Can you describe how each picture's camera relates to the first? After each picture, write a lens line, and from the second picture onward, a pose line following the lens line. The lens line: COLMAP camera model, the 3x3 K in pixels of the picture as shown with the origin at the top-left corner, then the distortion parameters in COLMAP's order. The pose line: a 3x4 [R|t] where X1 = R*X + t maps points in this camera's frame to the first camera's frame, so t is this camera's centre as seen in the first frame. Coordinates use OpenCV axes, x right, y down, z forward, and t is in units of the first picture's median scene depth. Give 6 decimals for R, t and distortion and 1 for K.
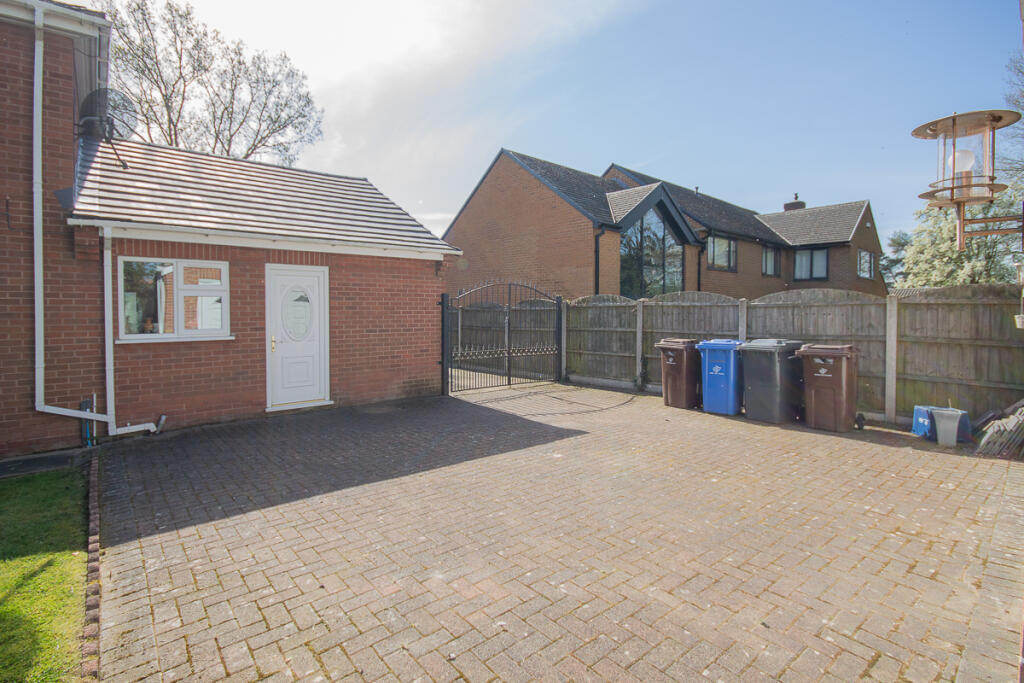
lens RADIAL K [[495.6, 0, 510.1], [0, 495.6, 319.4], [0, 0, 1]] dist [0.001562, -0.011427]
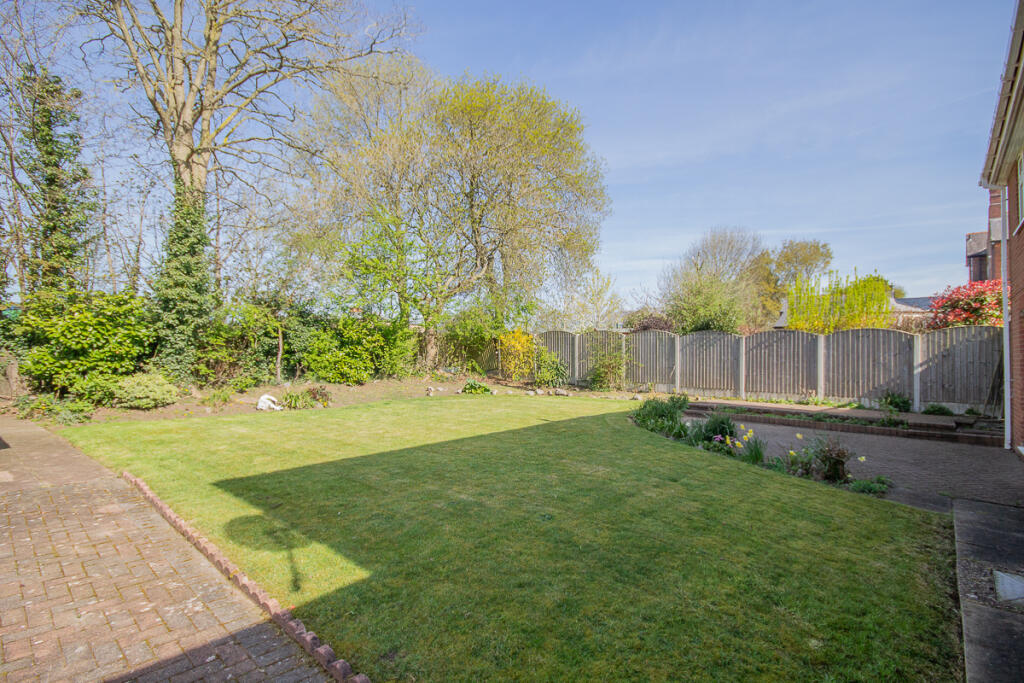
lens RADIAL K [[485.5, 0, 504.9], [0, 485.5, 343.4], [0, 0, 1]] dist [0.000877, -0.010088]
pose [[-0.987836, -0.002906, -0.155470, -0.448950], [-0.001109, 0.999932, -0.011647, -0.008980], [0.155493, -0.011333, -0.987772, 0.777773]]
